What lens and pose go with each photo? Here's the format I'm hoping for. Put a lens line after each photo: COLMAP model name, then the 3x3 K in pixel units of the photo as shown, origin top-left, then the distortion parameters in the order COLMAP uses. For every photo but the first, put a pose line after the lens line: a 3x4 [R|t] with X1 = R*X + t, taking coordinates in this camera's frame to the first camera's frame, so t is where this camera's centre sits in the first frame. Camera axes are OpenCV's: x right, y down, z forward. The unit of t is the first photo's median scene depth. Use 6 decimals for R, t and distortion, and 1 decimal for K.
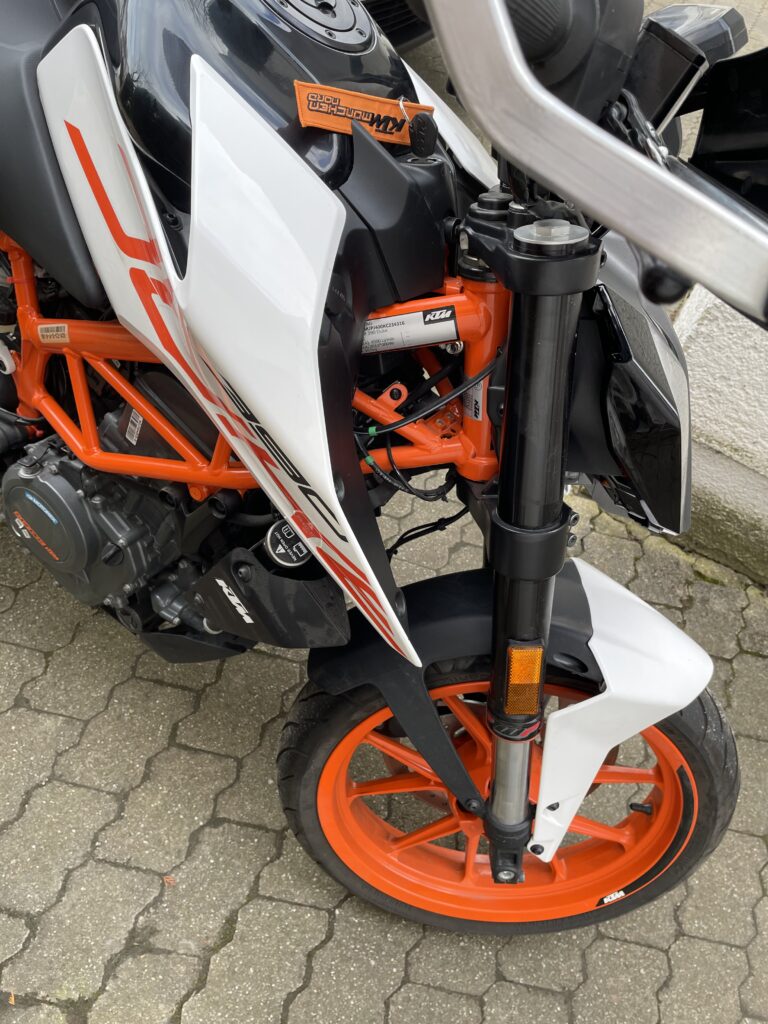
lens RADIAL K [[783.2, 0, 392.1], [0, 783.2, 513.6], [0, 0, 1]] dist [0.083962, -0.119424]
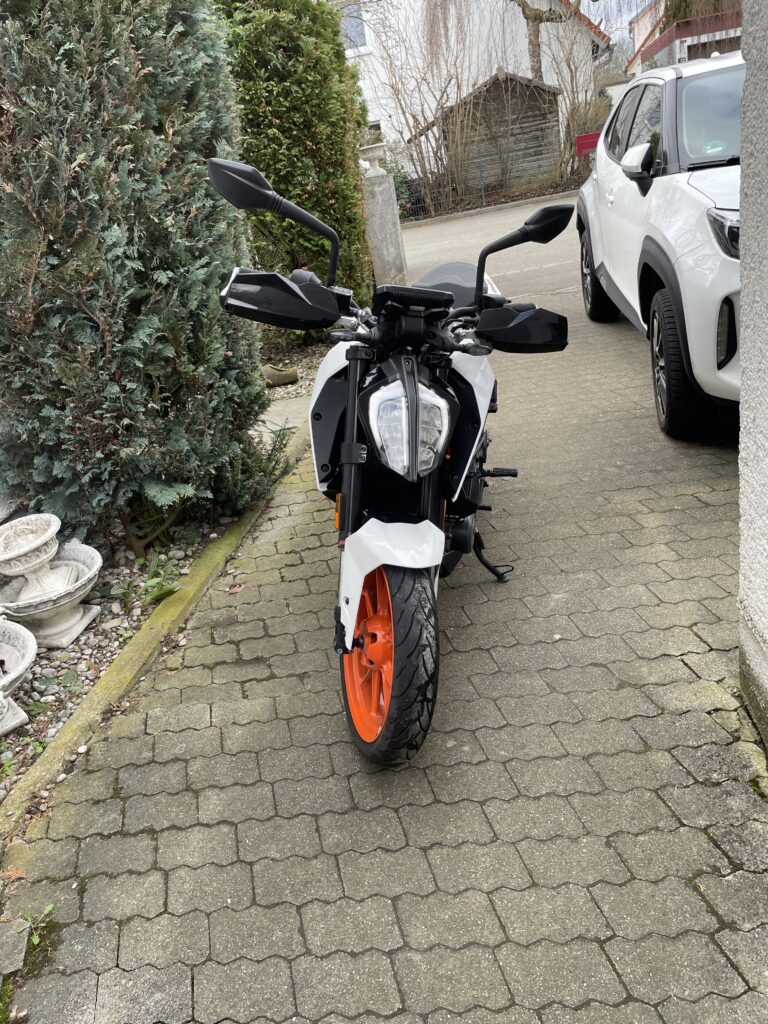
lens RADIAL K [[770.9, 0, 388.3], [0, 770.9, 502.7], [0, 0, 1]] dist [0.077495, -0.103777]
pose [[0.343054, 0.110220, -0.932827, 1.753420], [-0.572224, 0.812066, -0.114488, 0.263390], [0.744898, 0.573062, 0.341654, 0.167225]]
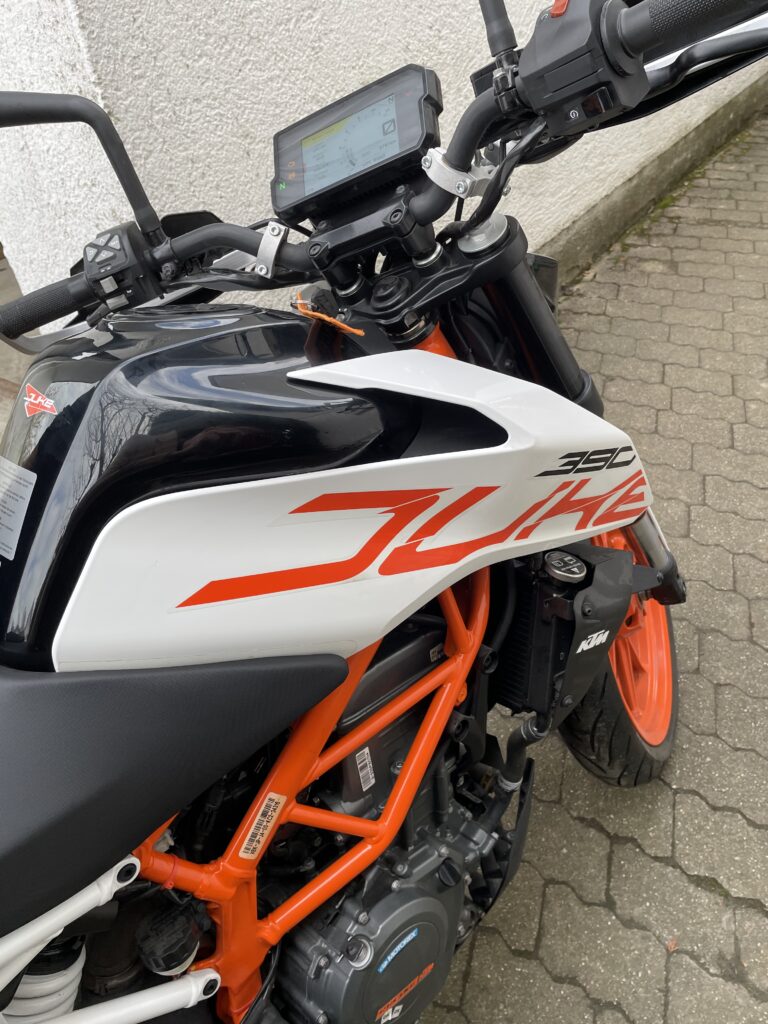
lens RADIAL K [[770.9, 0, 388.3], [0, 770.9, 502.7], [0, 0, 1]] dist [0.077495, -0.103777]
pose [[0.095774, -0.778515, 0.620276, -0.526513], [0.887170, 0.349342, 0.301479, -0.379591], [-0.451394, 0.521416, 0.724133, 0.158849]]
